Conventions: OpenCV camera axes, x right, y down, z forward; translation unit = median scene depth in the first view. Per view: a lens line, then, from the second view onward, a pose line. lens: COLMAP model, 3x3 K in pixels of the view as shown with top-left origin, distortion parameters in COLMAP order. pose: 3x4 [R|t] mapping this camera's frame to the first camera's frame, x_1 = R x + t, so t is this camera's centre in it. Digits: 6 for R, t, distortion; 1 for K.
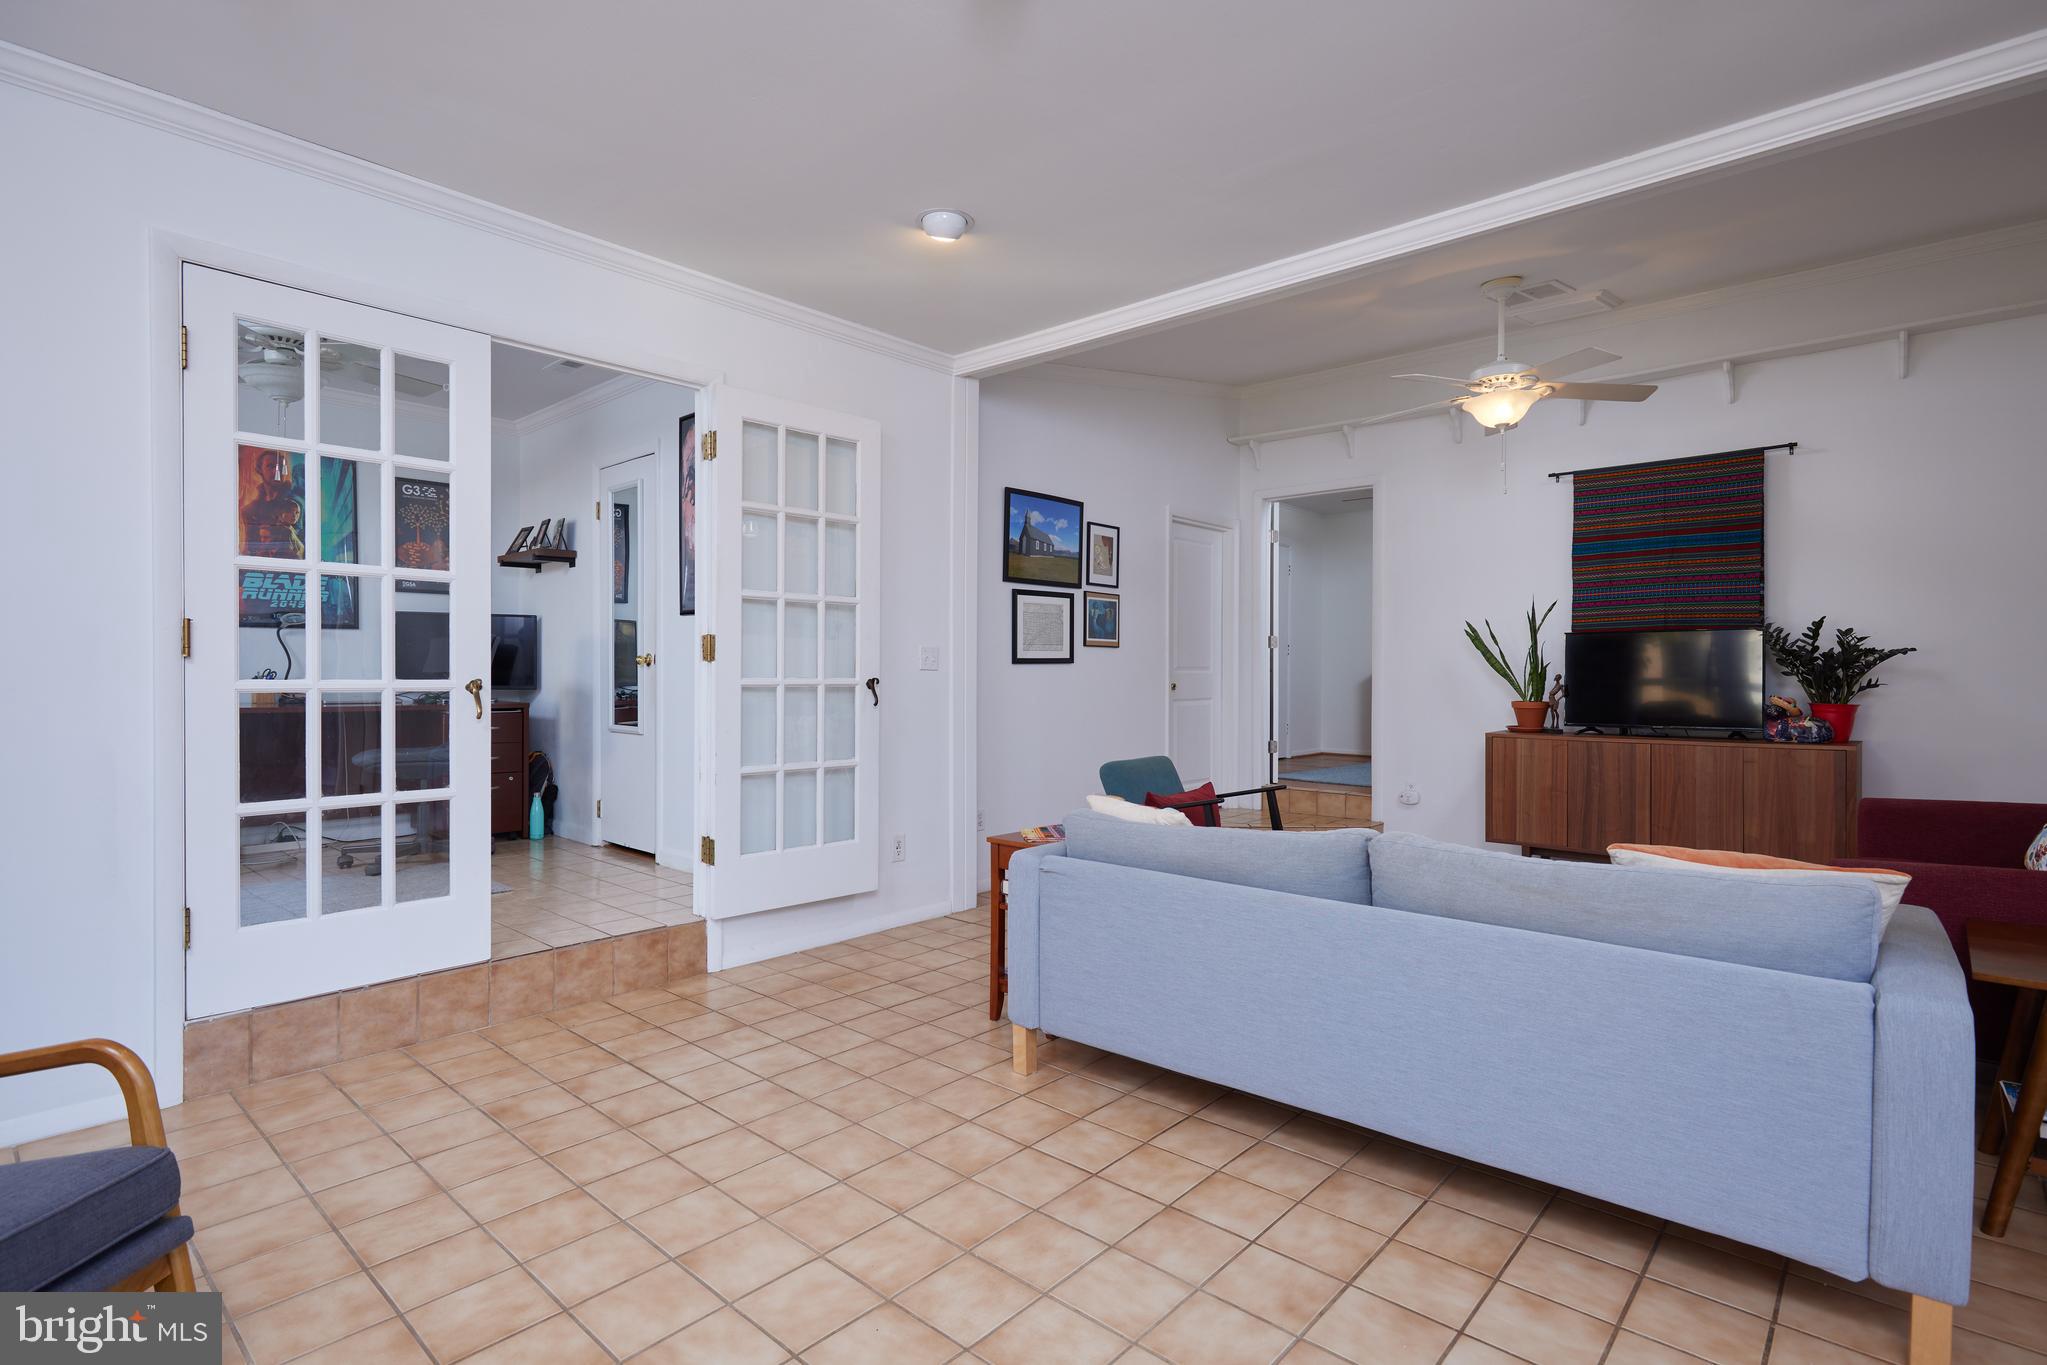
lens RADIAL K [[1007.4, 0, 1029.7], [0, 1007.4, 682.0], [0, 0, 1]] dist [0.003159, -0.000168]
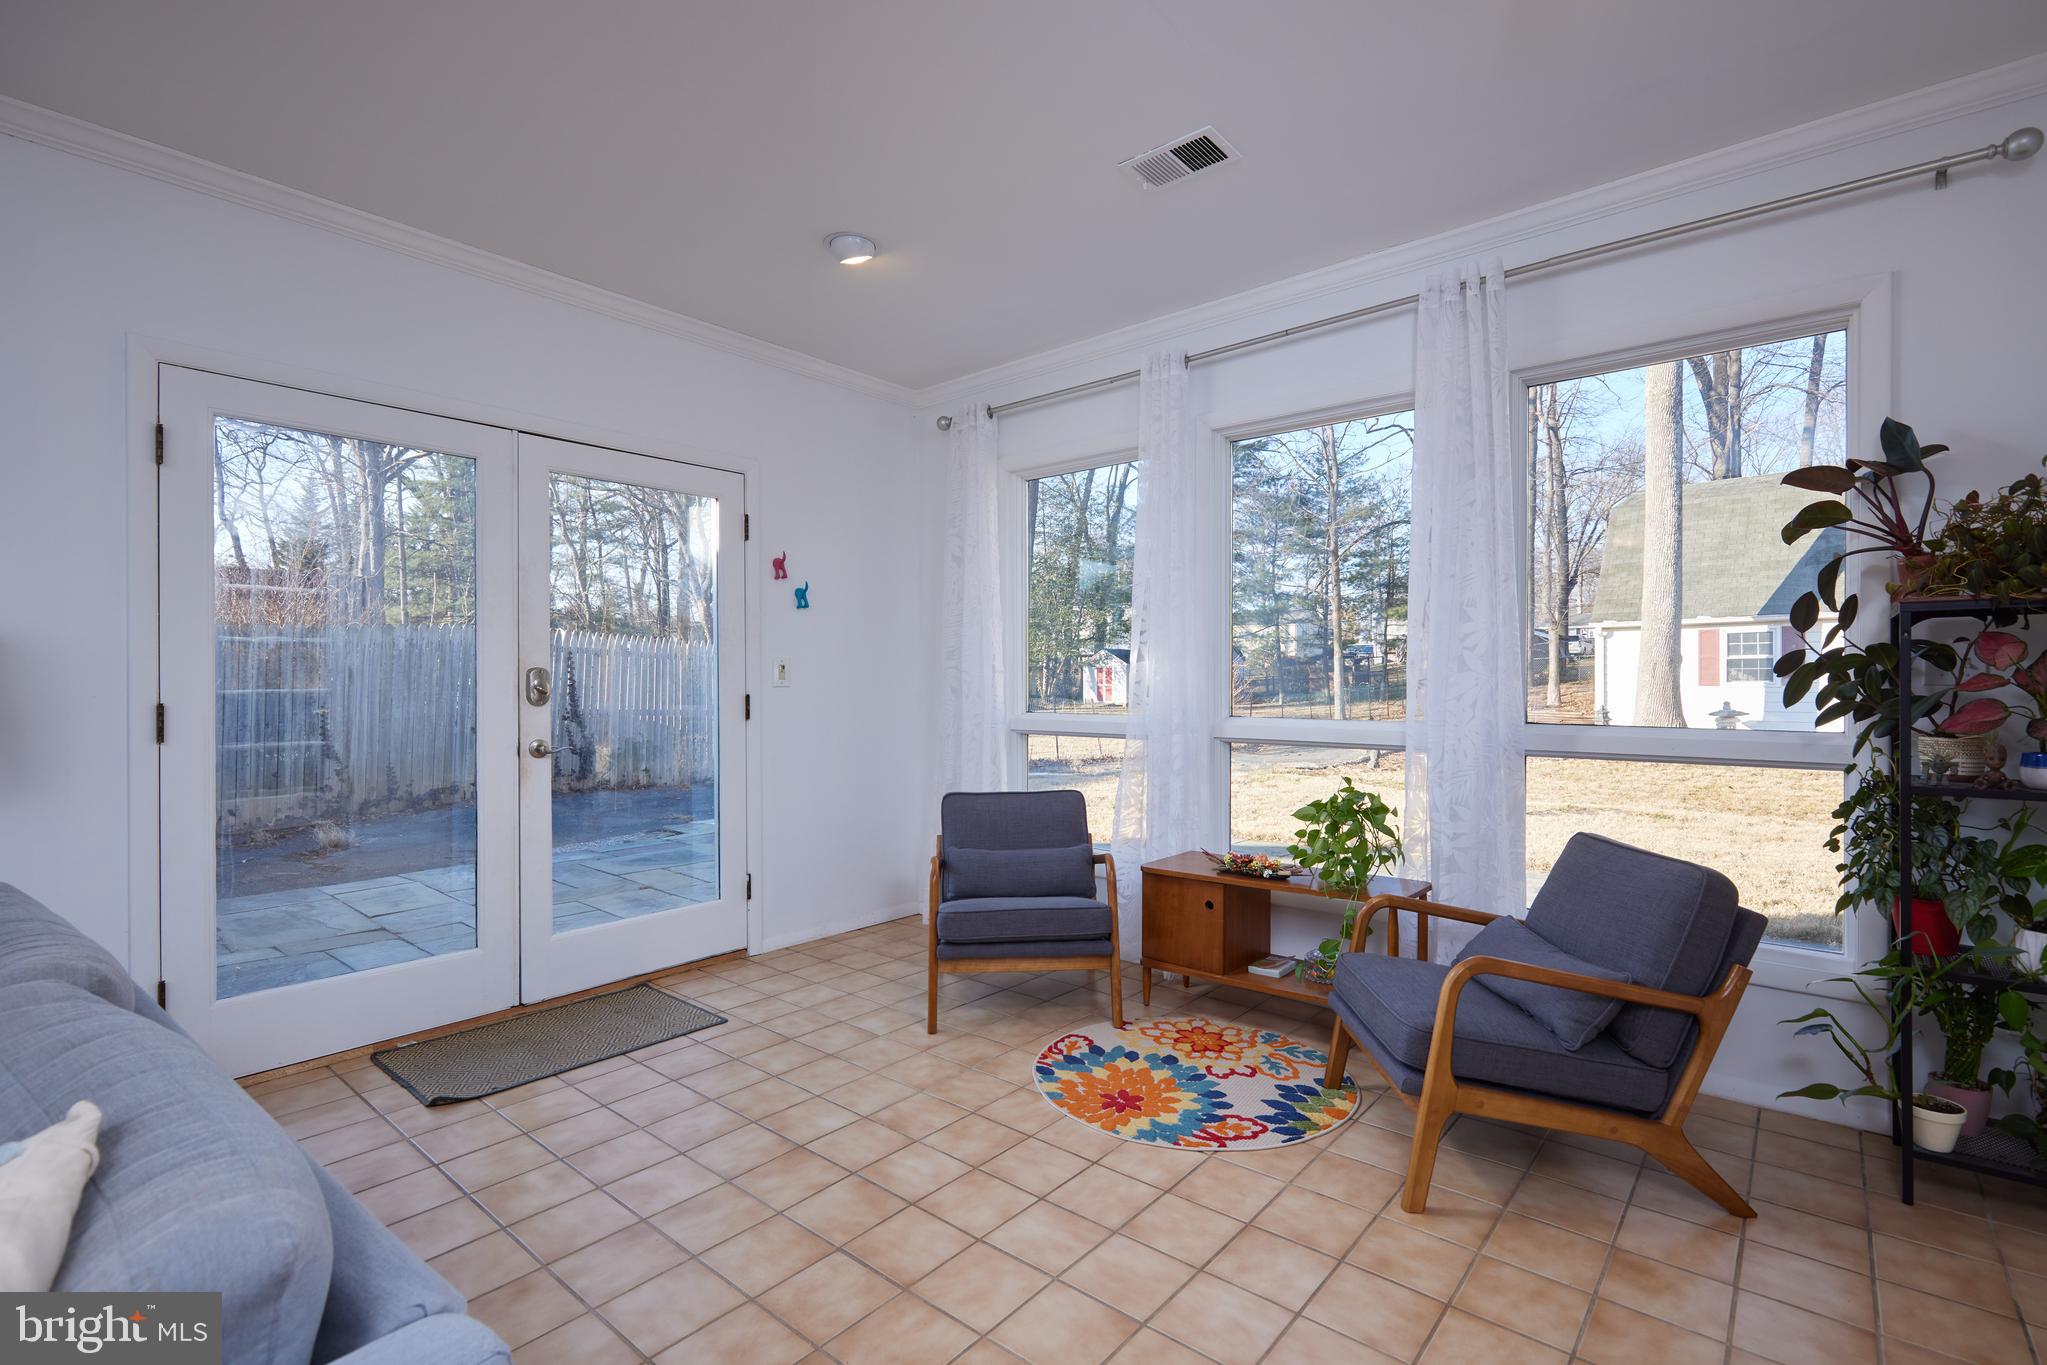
lens RADIAL K [[933.4, 0, 1044.2], [0, 933.4, 675.0], [0, 0, 1]] dist [0.004937, -0.000569]
pose [[-0.999416, -0.004038, -0.033919, -0.089474], [-0.004111, 0.999989, 0.002082, -0.009215], [0.033910, 0.002220, -0.999422, 0.712664]]
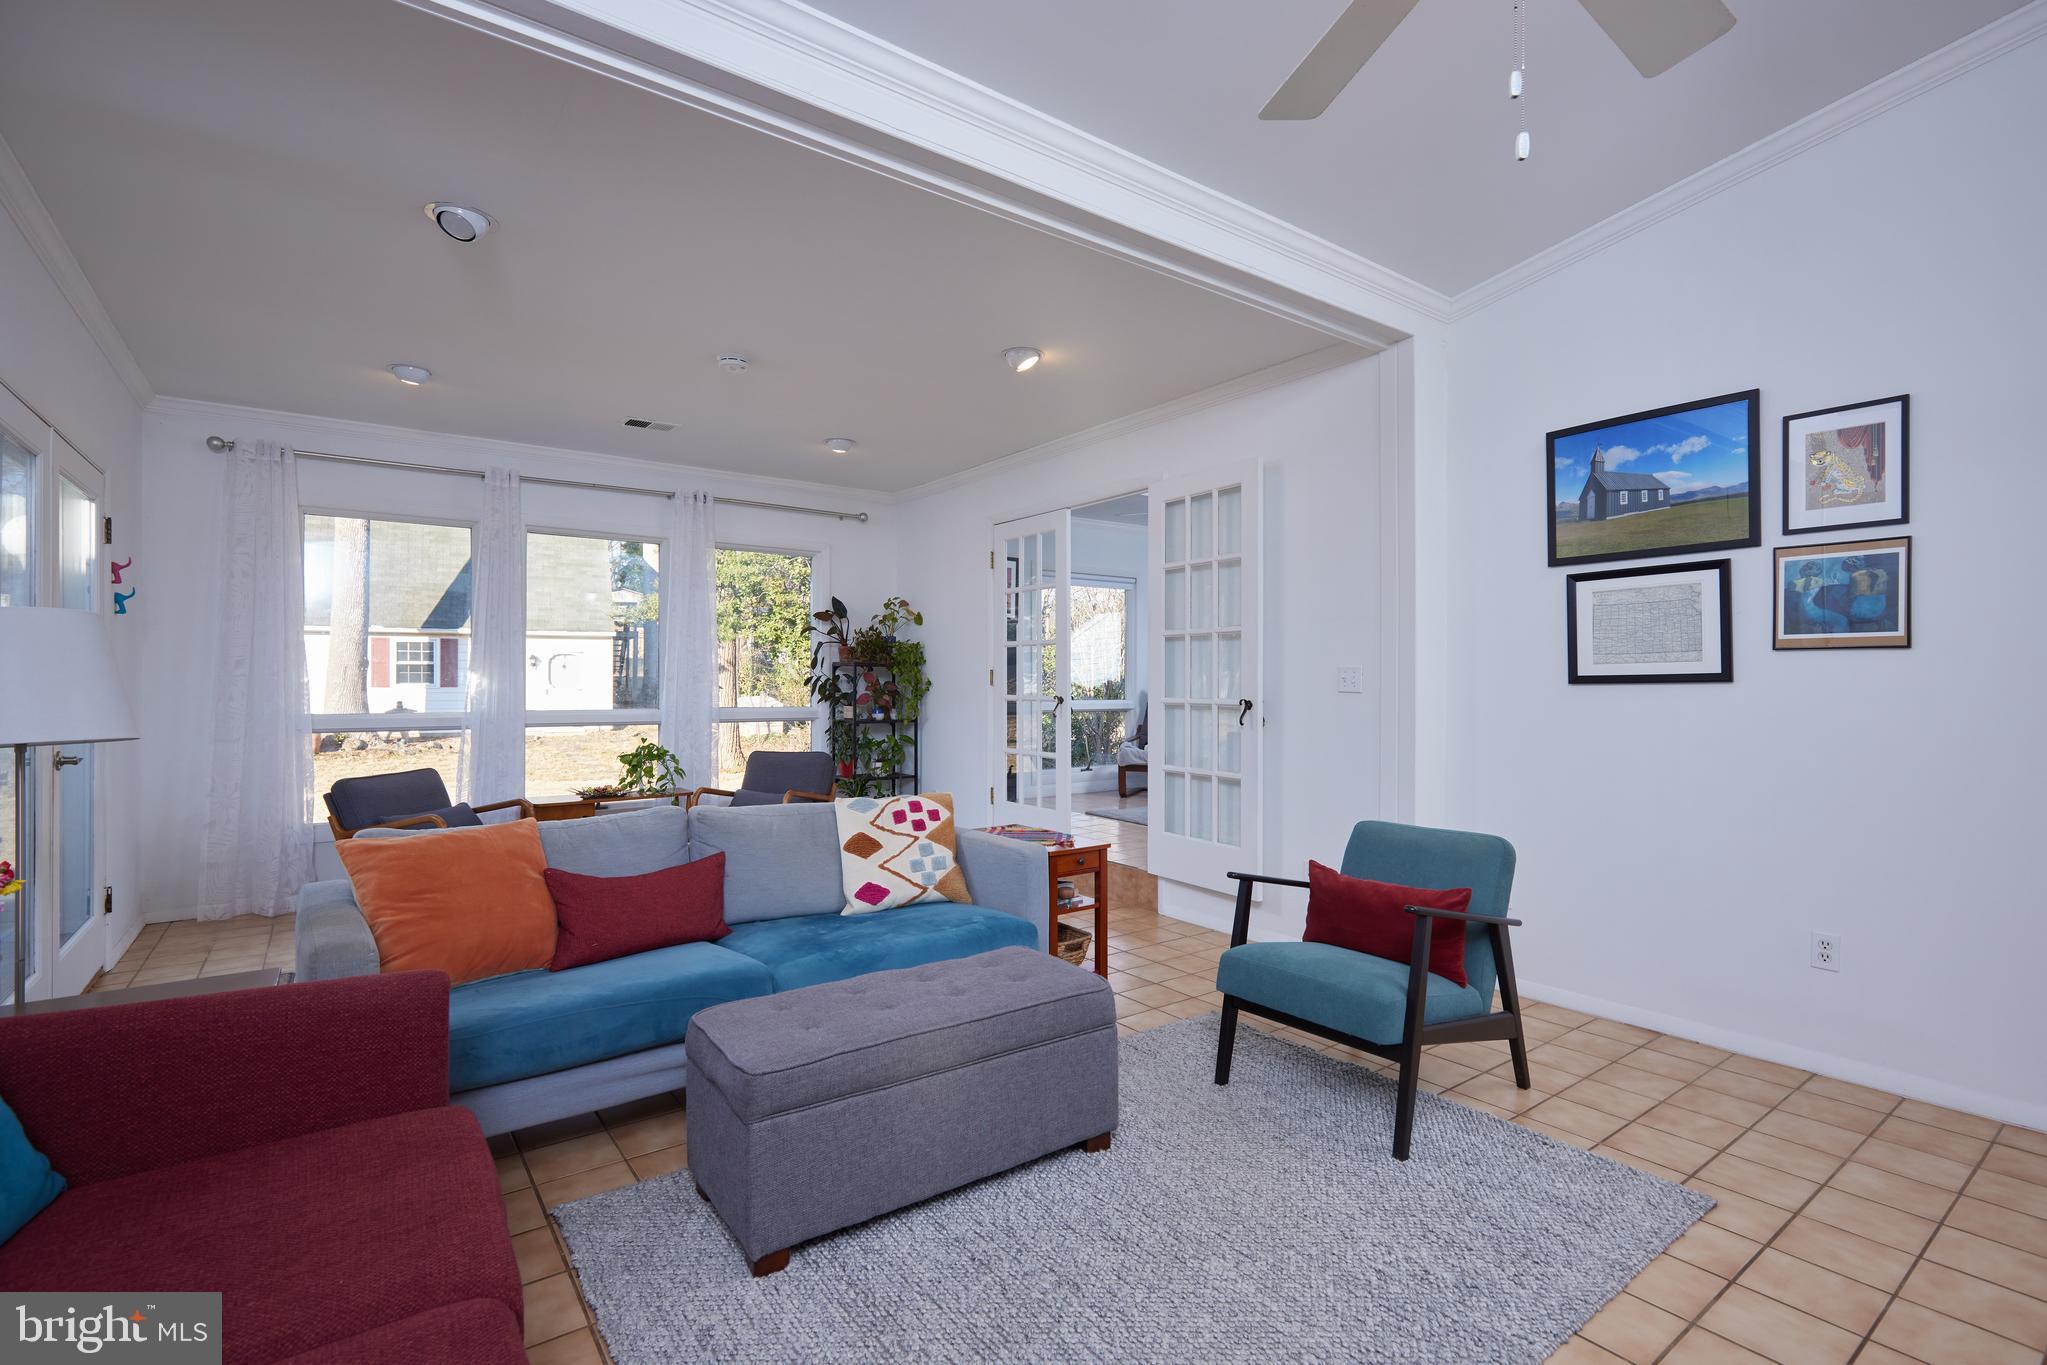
lens RADIAL K [[933.4, 0, 1026.4], [0, 933.4, 681.1], [0, 0, 1]] dist [0.004937, -0.000569]
pose [[-0.207634, -0.007222, -0.978180, 0.715470], [-0.012125, 0.999915, -0.004809, -0.013276], [0.978131, 0.010862, -0.207704, 0.811254]]
